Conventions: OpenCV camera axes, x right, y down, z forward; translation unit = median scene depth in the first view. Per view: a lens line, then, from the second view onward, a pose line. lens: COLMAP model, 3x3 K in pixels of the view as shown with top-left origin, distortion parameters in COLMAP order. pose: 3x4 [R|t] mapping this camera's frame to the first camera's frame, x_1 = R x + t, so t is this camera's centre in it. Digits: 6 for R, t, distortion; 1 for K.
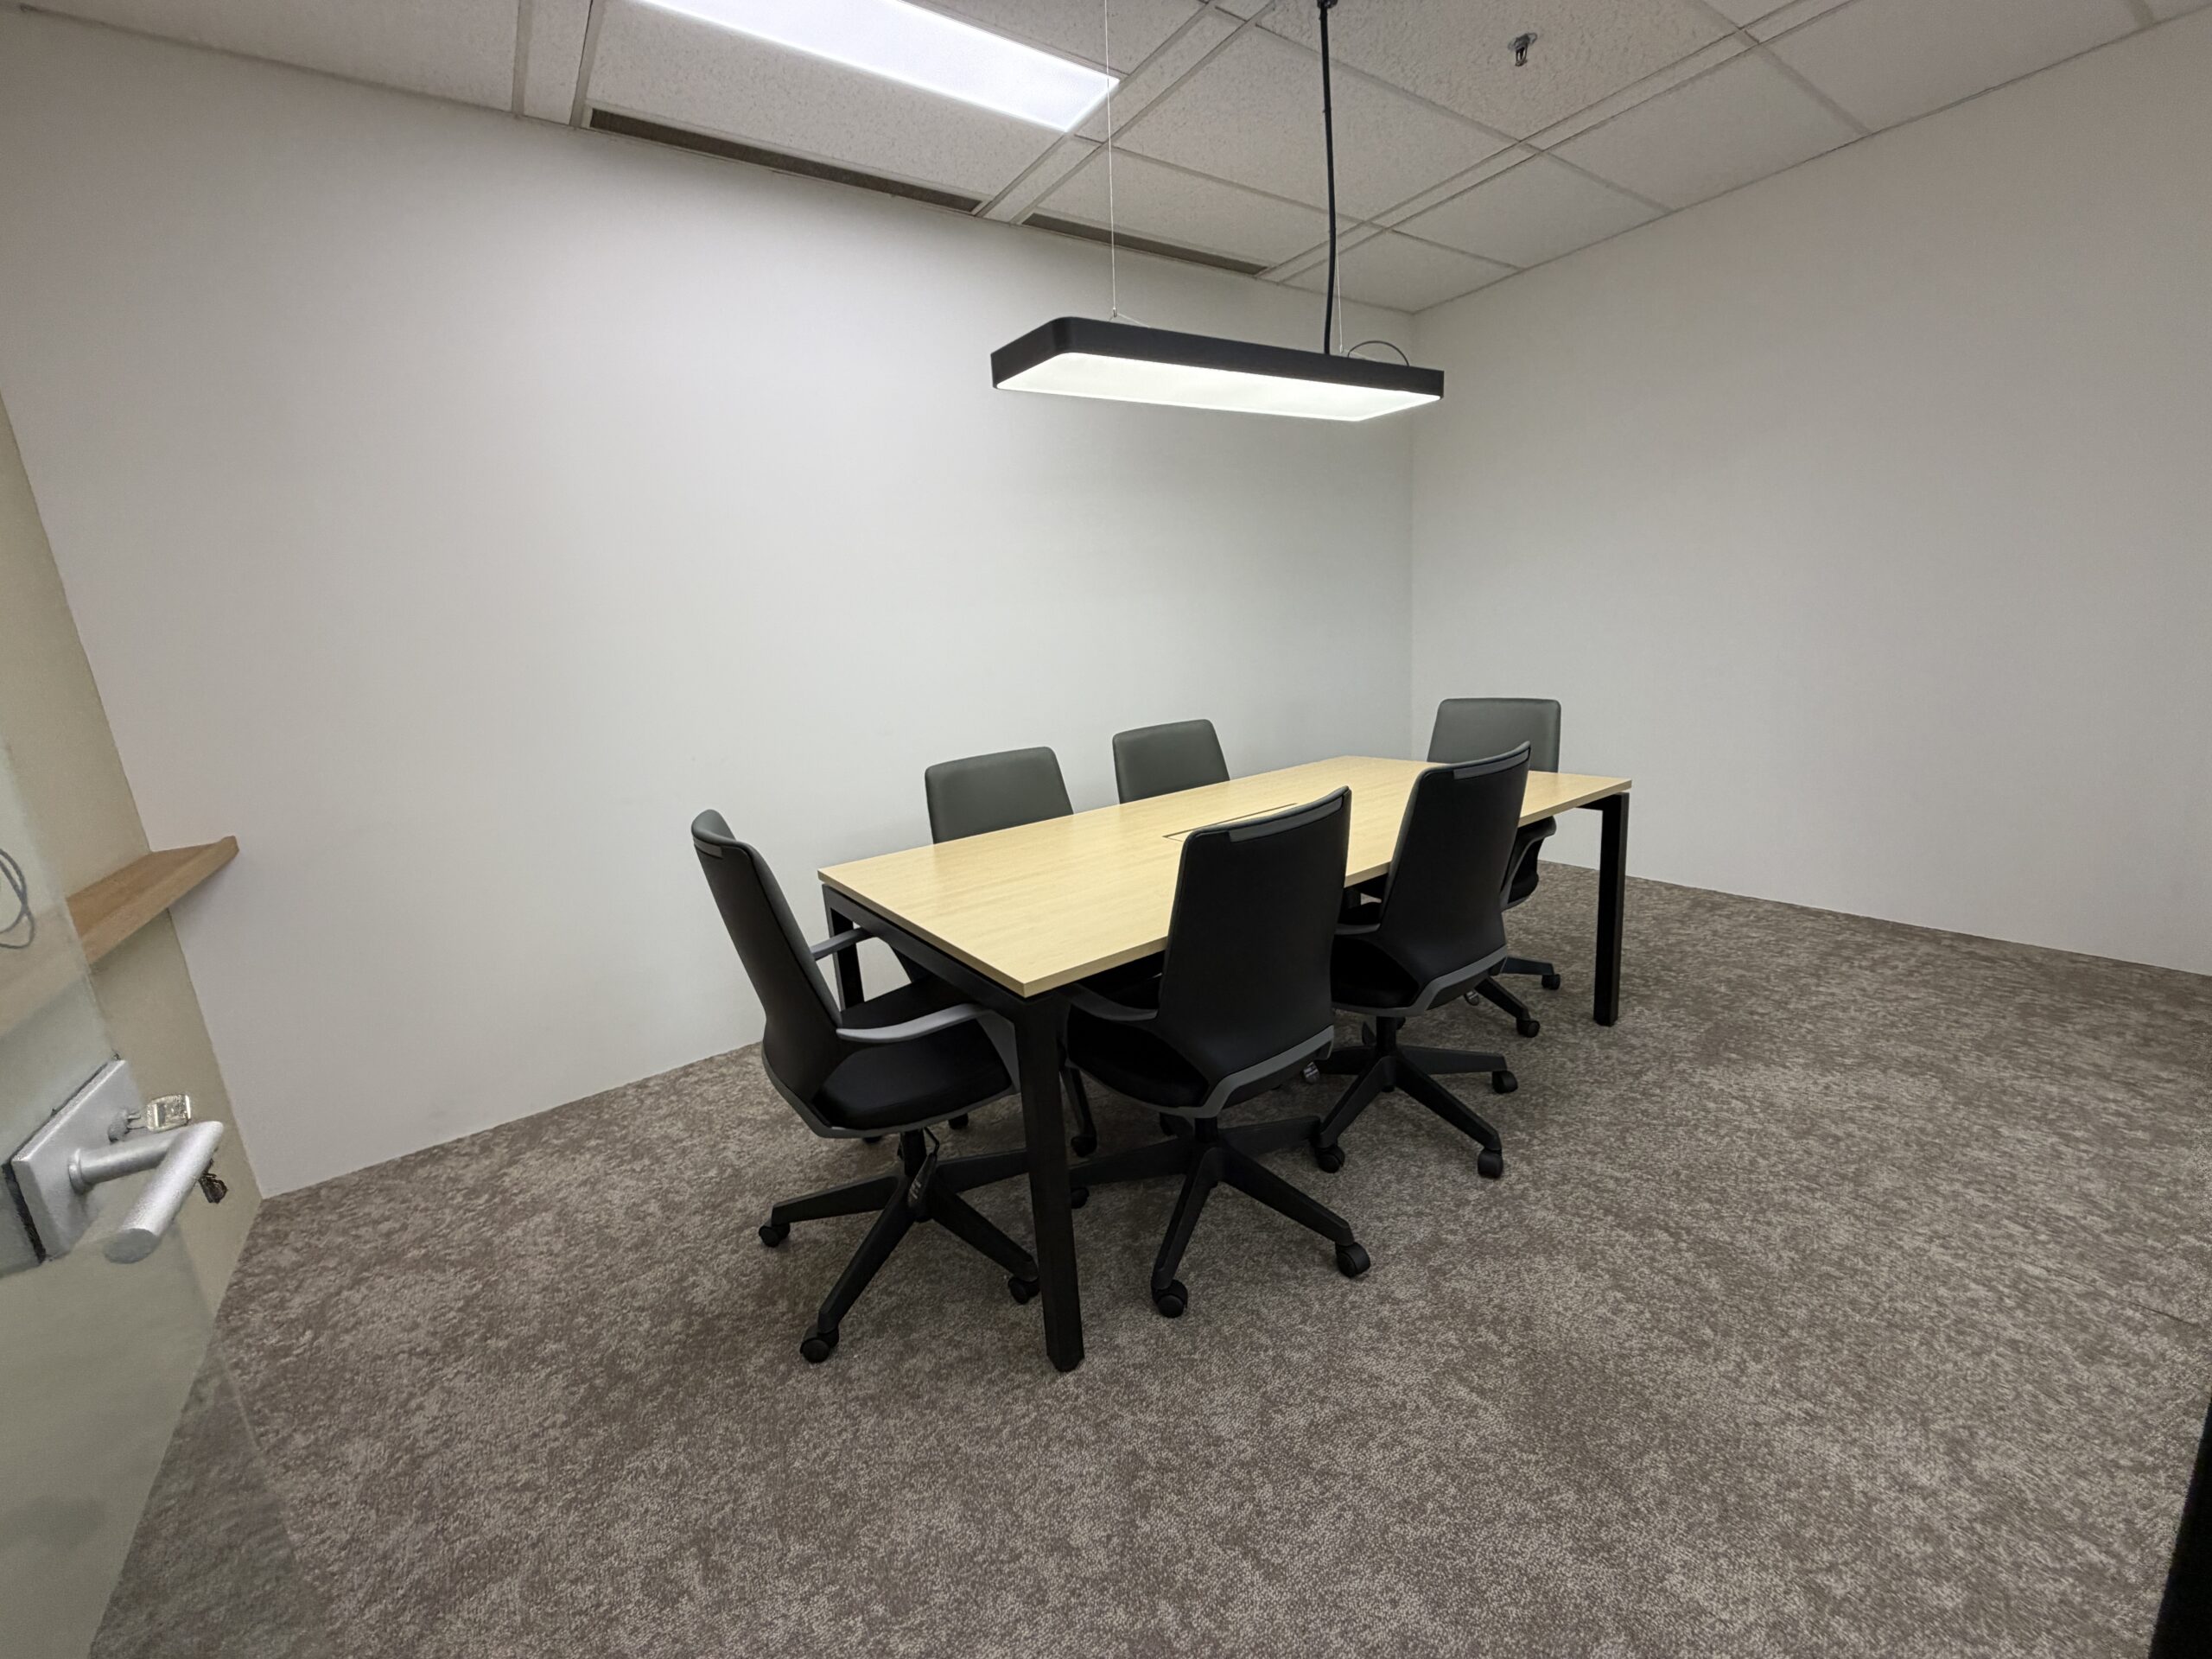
lens RADIAL K [[880.7, 0, 1118.3], [0, 880.7, 847.0], [0, 0, 1]] dist [-0.000212, 0.000417]
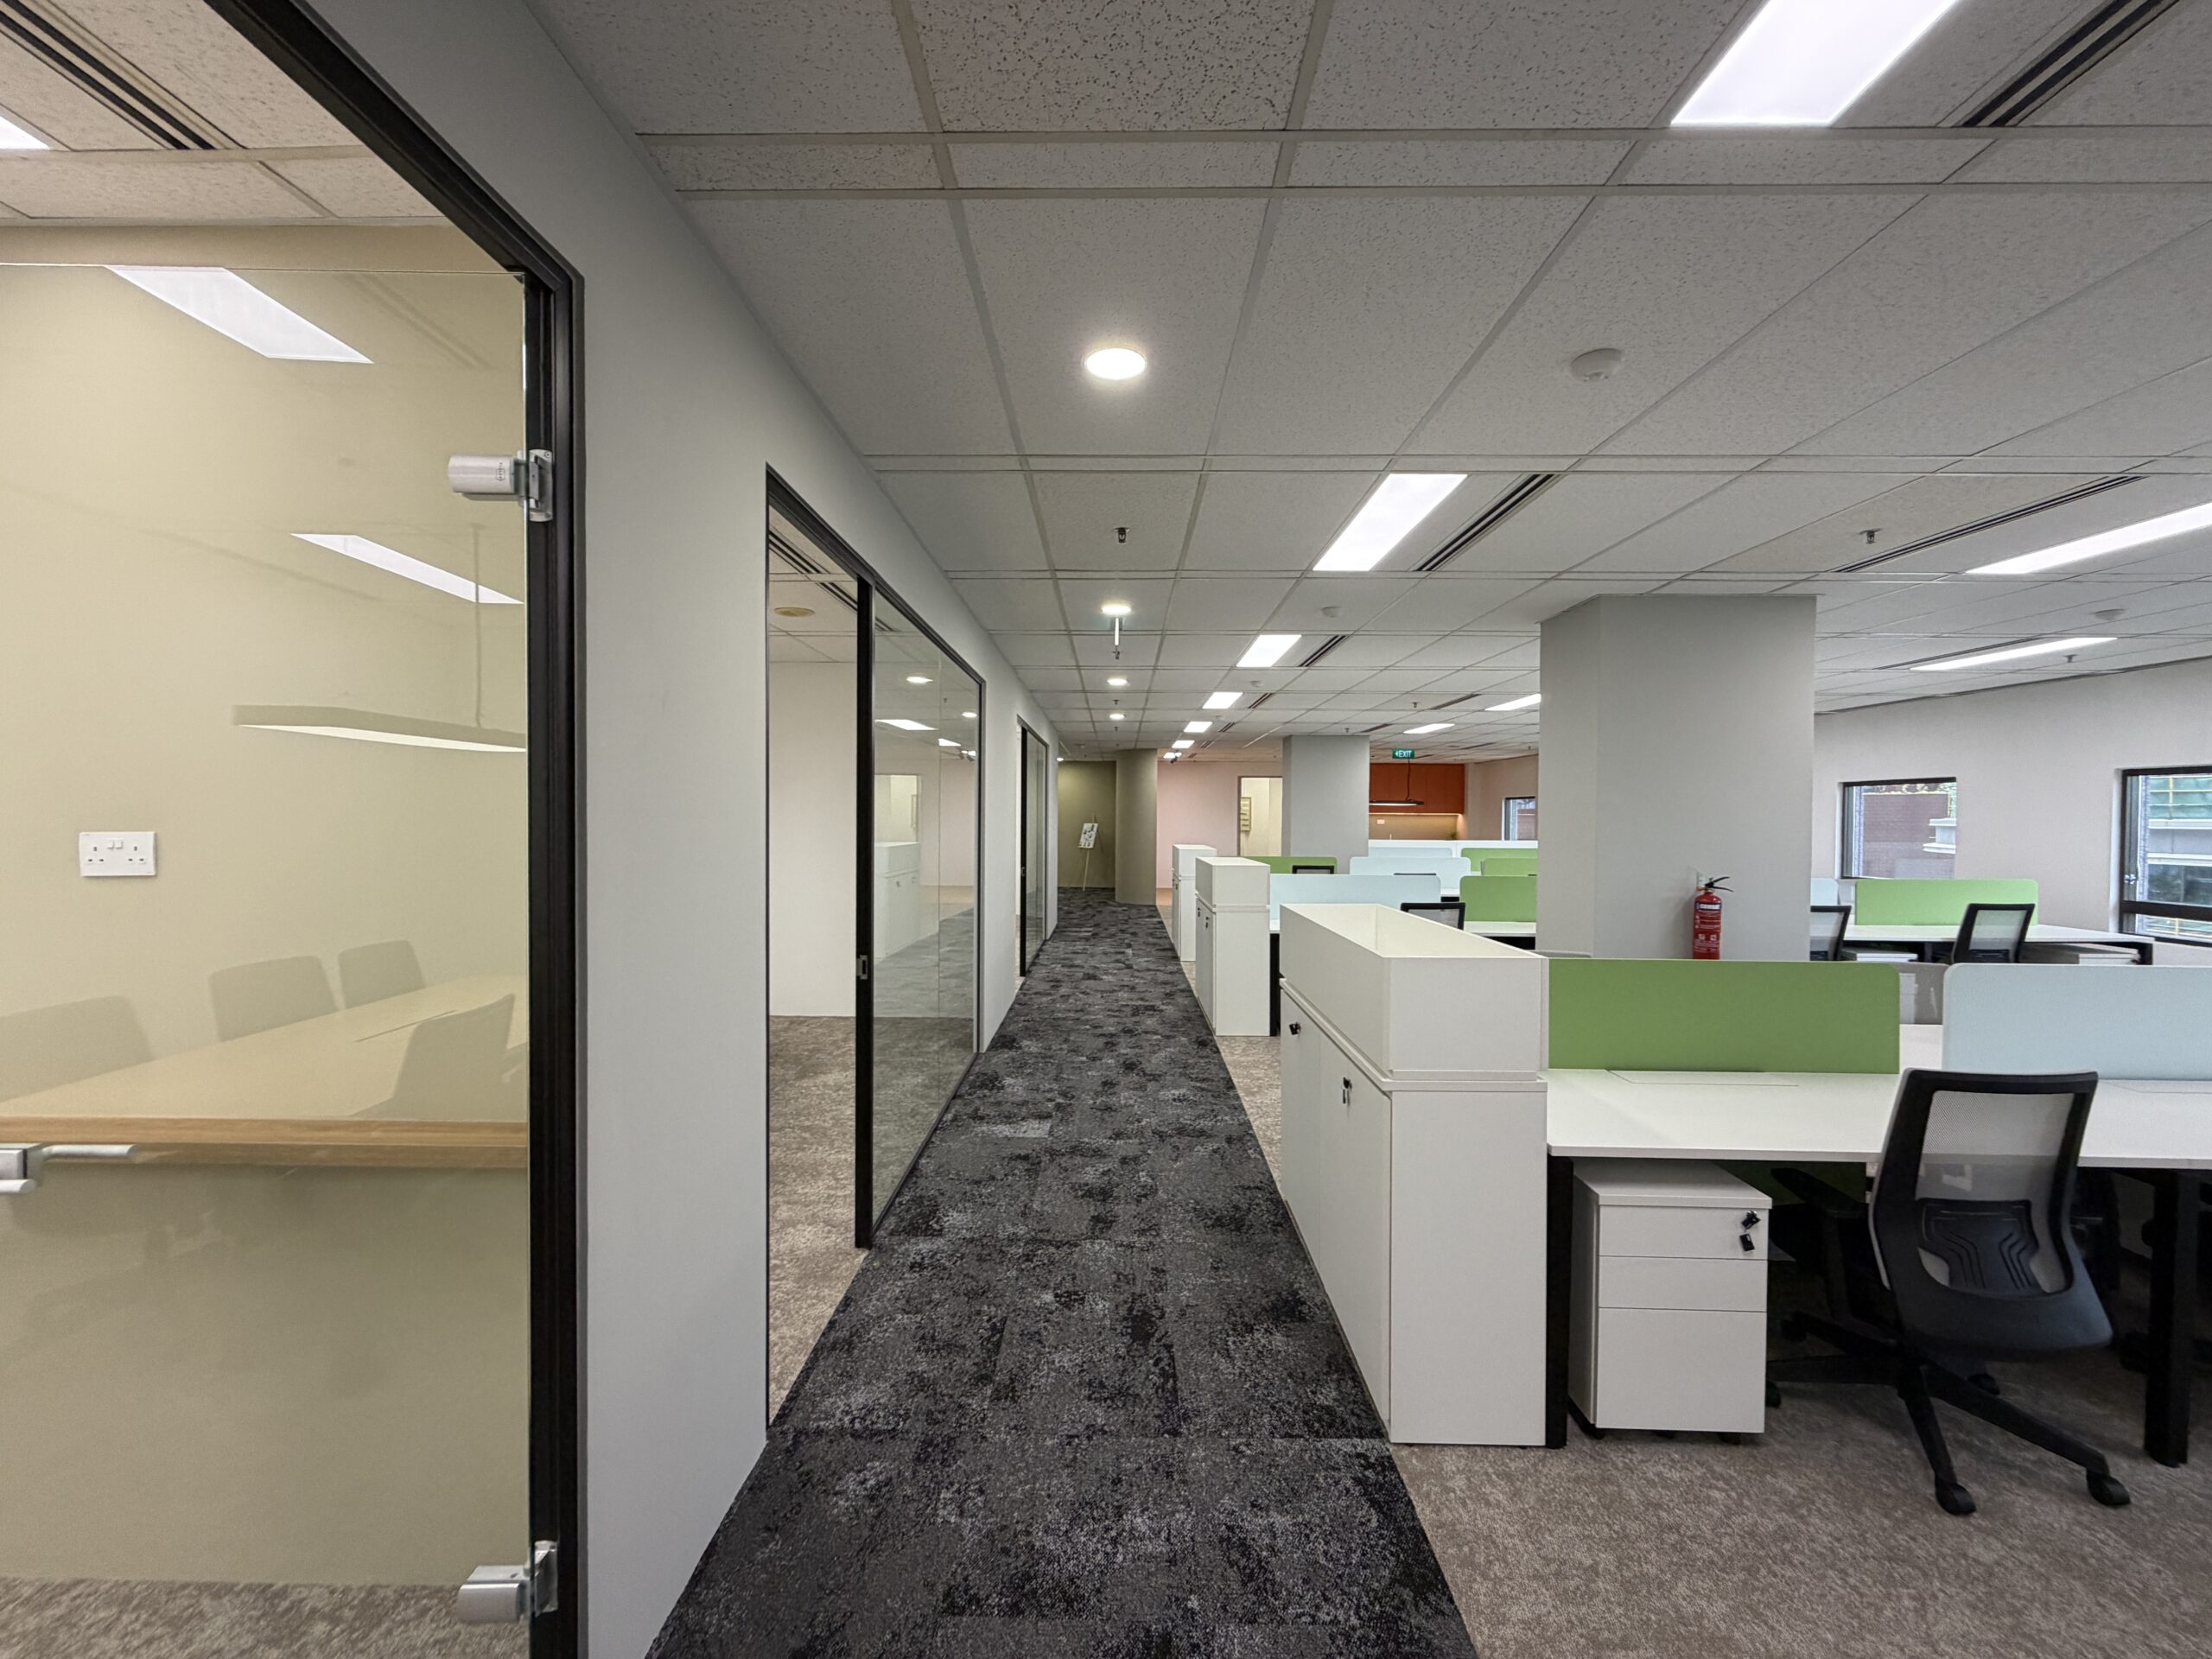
lens RADIAL K [[880.7, 0, 1101.9], [0, 880.7, 831.2], [0, 0, 1]] dist [-0.000212, 0.000417]
pose [[0.604297, 0.055008, 0.794858, -0.567436], [0.149731, 0.972000, -0.181101, 0.142263], [-0.782563, 0.228454, 0.579140, -0.863781]]
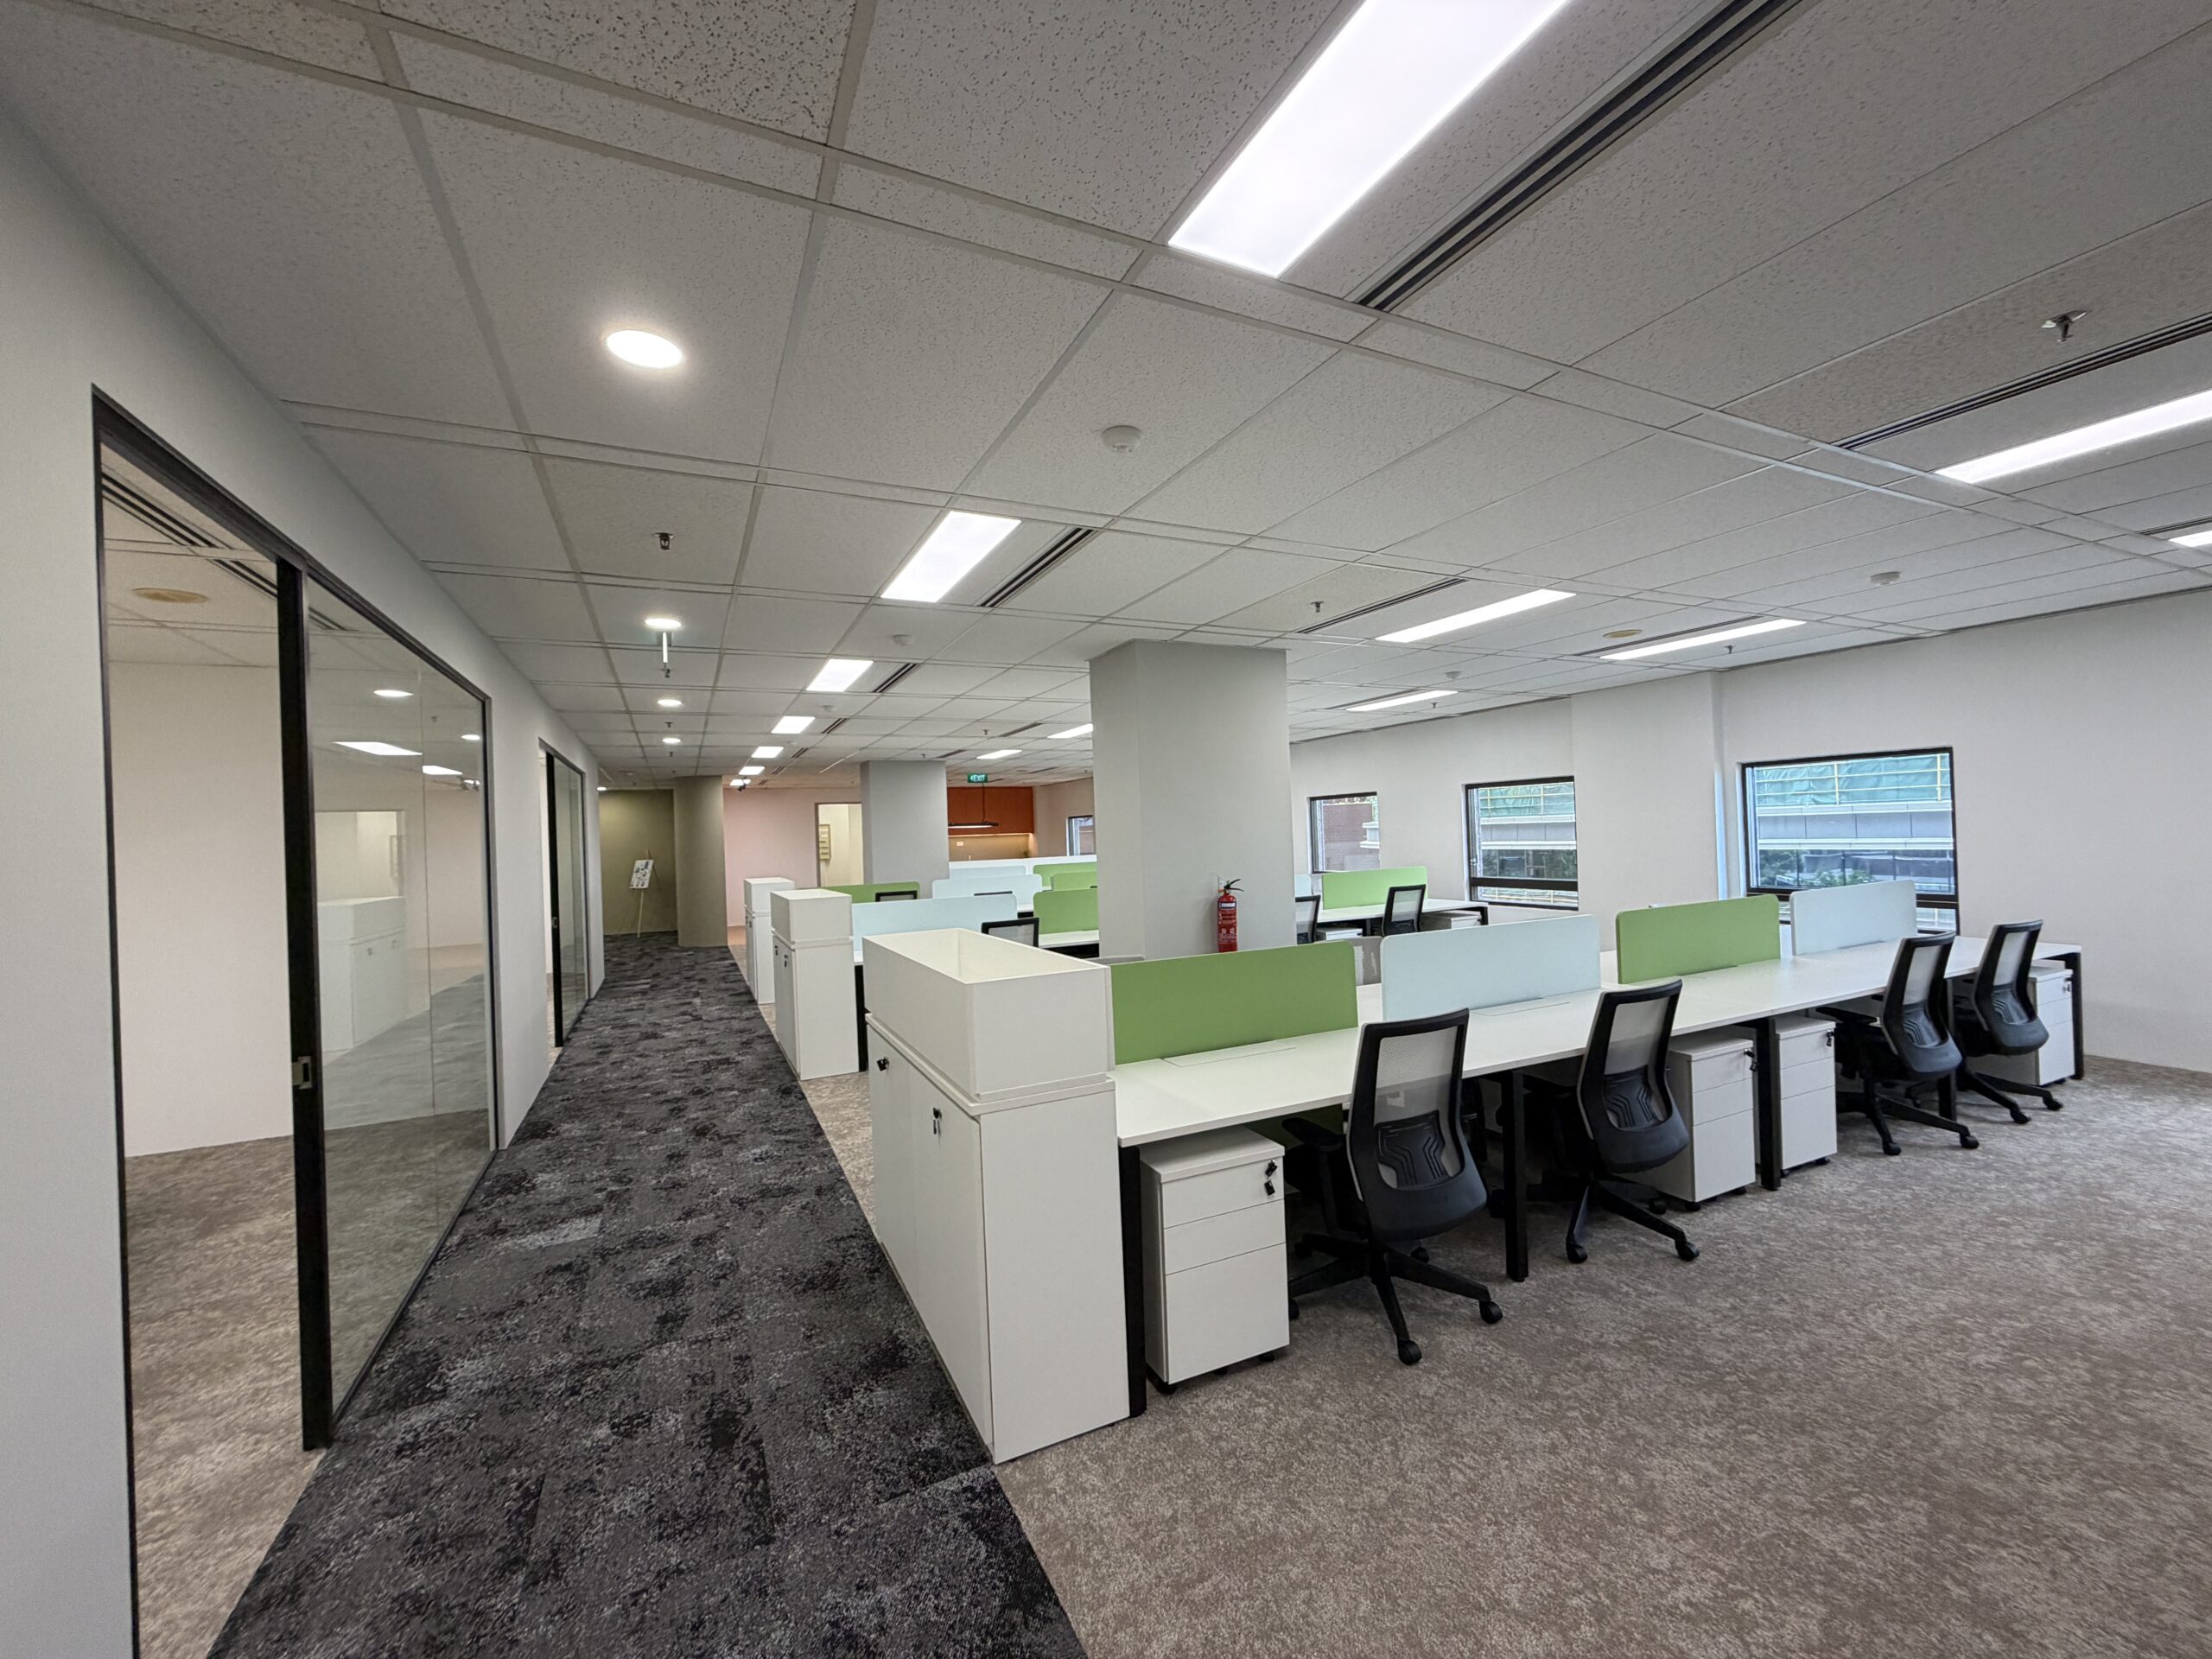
lens RADIAL K [[880.7, 0, 1100.4], [0, 880.7, 832.1], [0, 0, 1]] dist [-0.000212, 0.000417]
pose [[0.187114, 0.060547, 0.980470, -0.548735], [0.262740, 0.958651, -0.109341, 0.133245], [-0.946550, 0.278068, 0.163469, -0.863288]]
